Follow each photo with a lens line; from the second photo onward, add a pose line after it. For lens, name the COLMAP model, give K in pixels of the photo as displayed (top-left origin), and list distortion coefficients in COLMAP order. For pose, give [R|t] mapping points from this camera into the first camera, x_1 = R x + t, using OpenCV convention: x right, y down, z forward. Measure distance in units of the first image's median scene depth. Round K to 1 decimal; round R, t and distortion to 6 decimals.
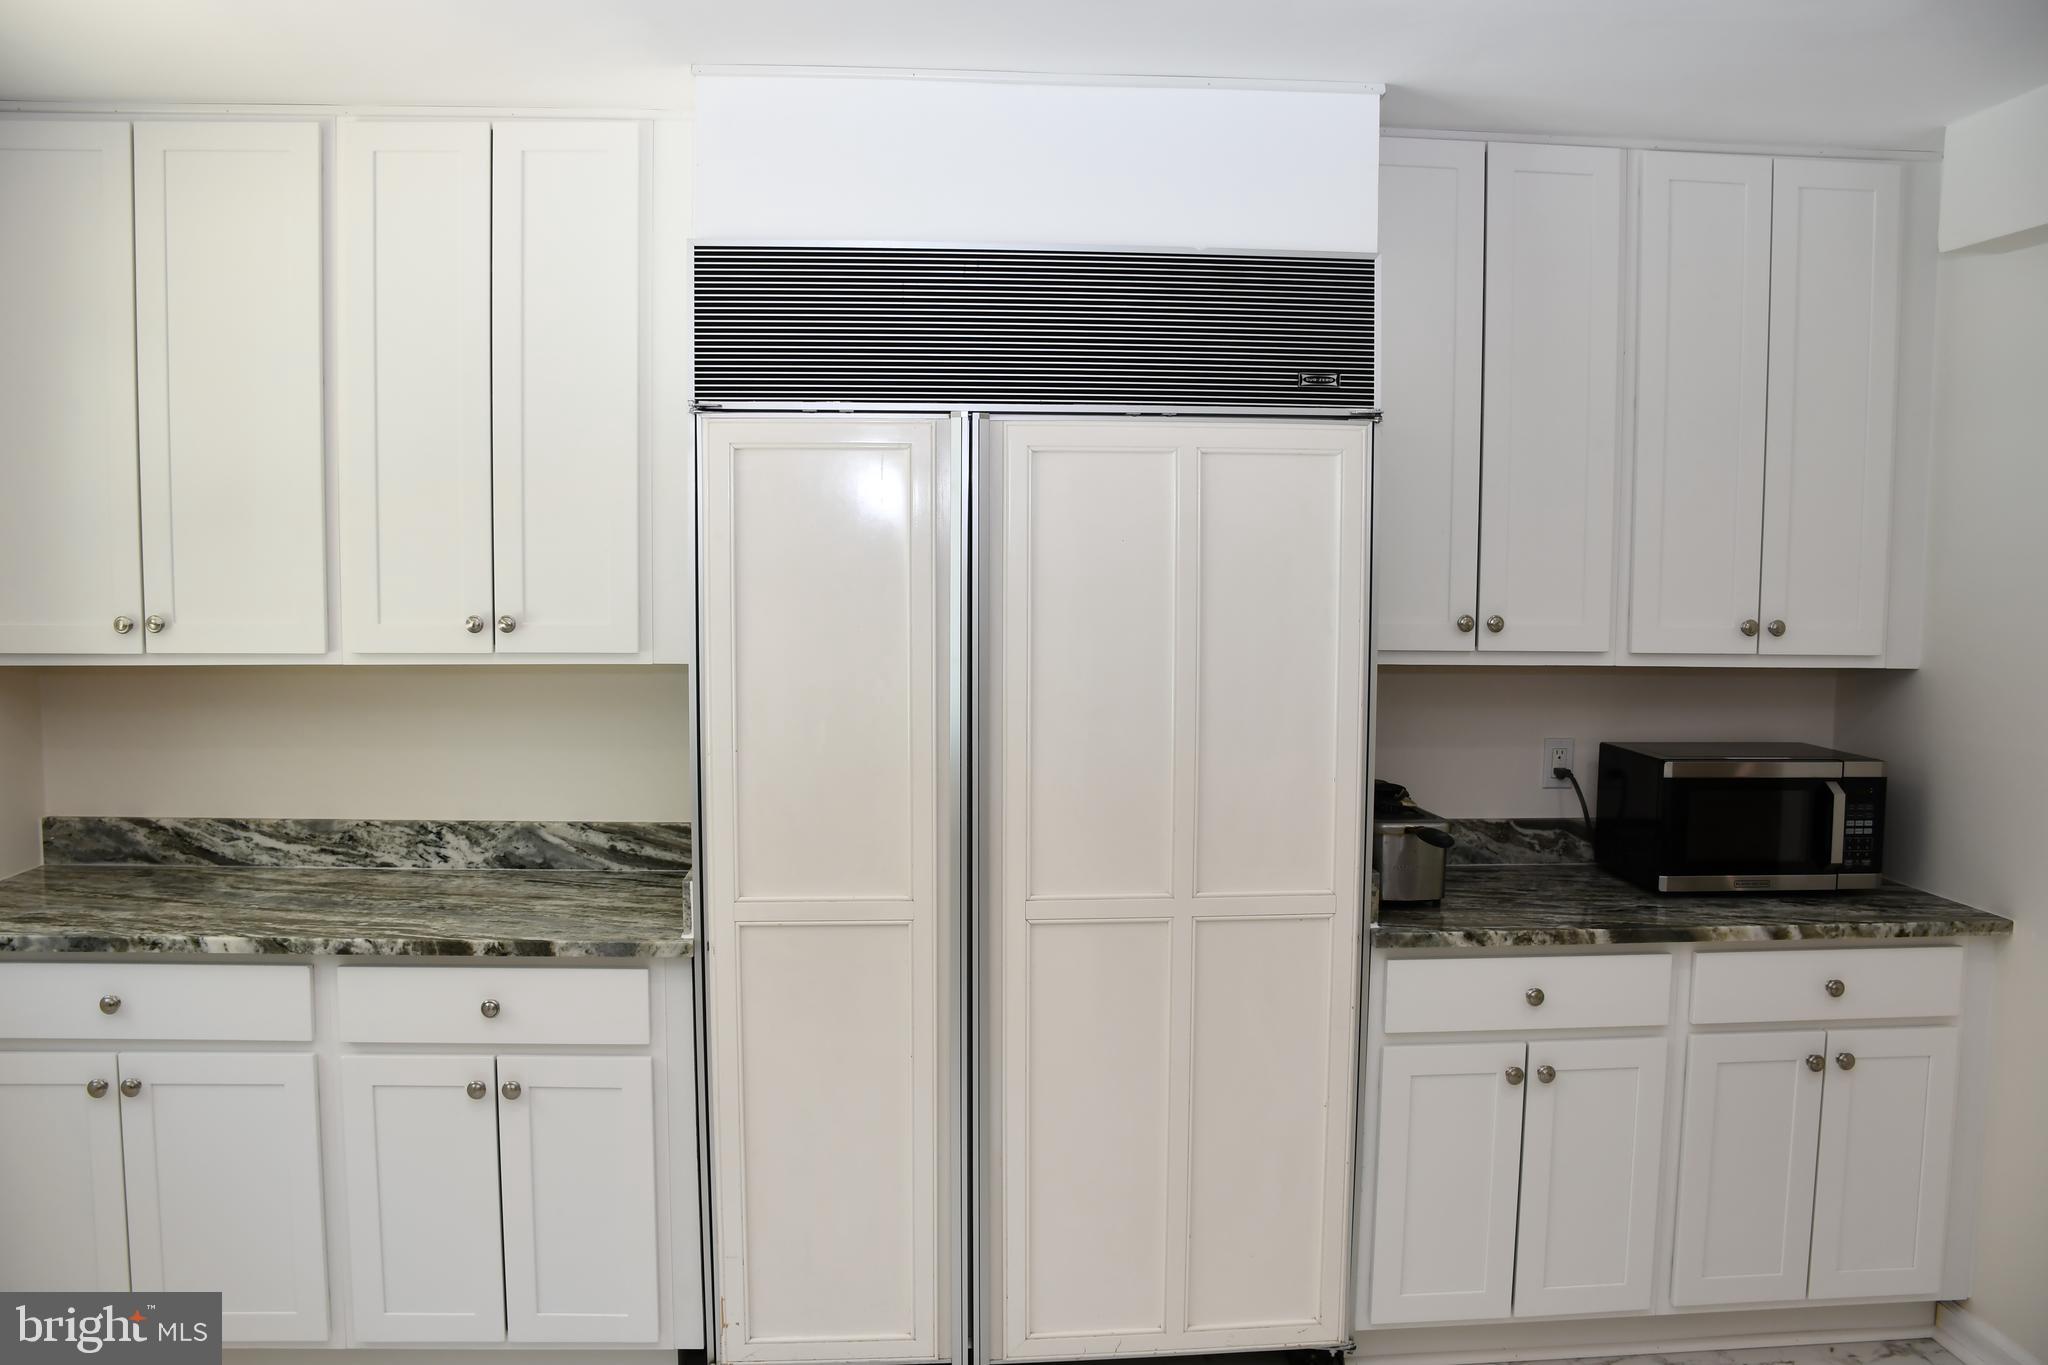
lens RADIAL K [[1611.1, 0, 1016.4], [0, 1611.1, 688.2], [0, 0, 1]] dist [-0.147870, 0.102684]
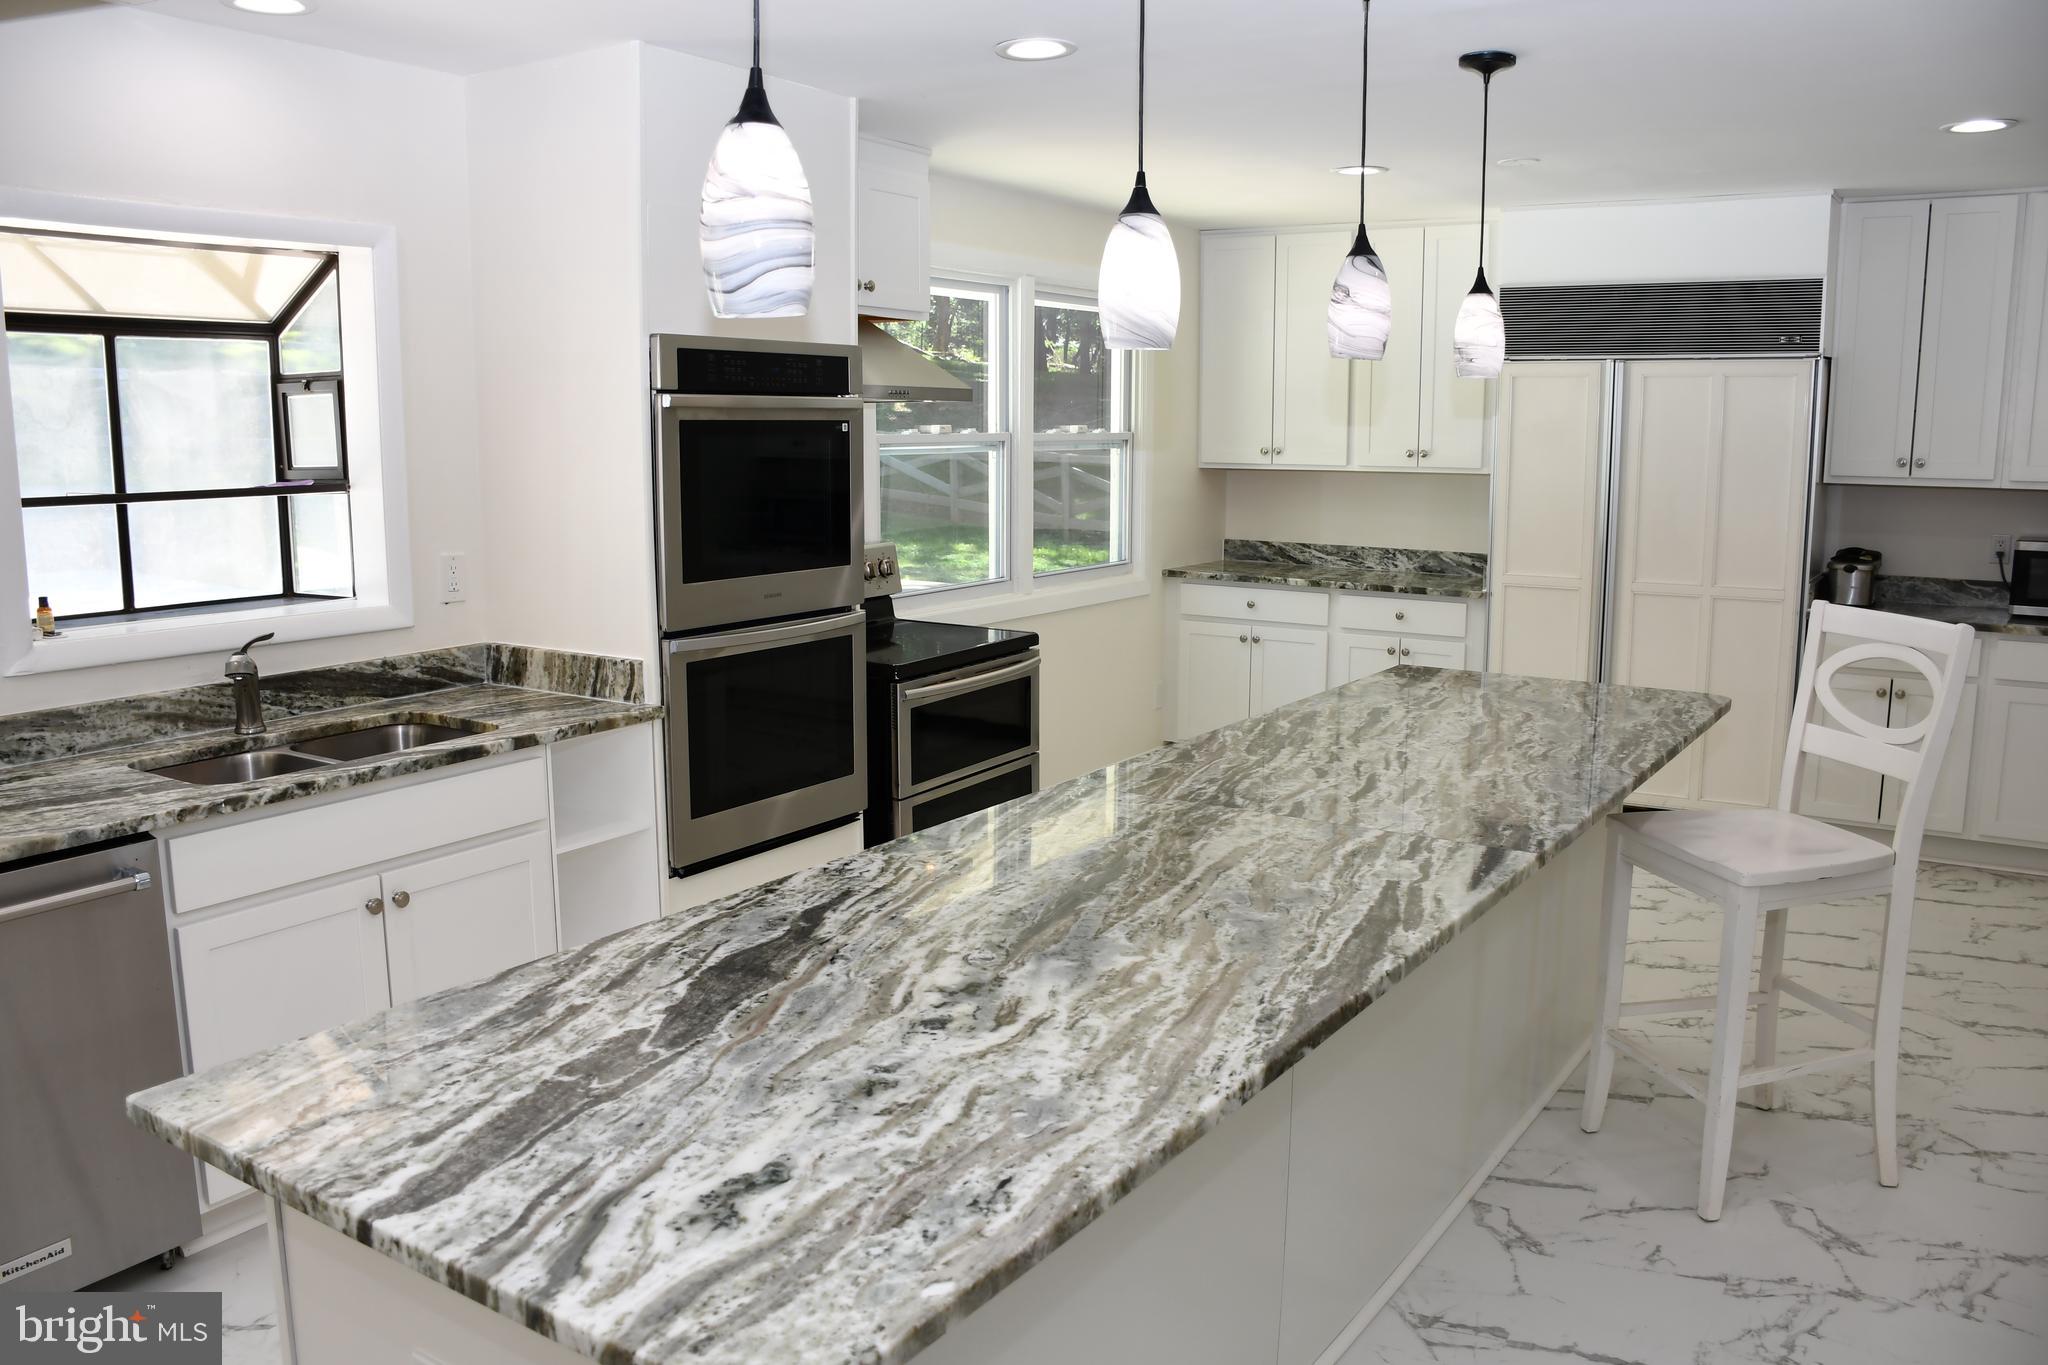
lens RADIAL K [[1611.1, 0, 1016.4], [0, 1611.1, 688.2], [0, 0, 1]] dist [-0.147870, 0.102684]
pose [[0.792703, 0.092065, -0.602616, 0.624709], [-0.045661, 0.994720, 0.091904, 0.111764], [0.607895, -0.045336, 0.792722, -1.174584]]
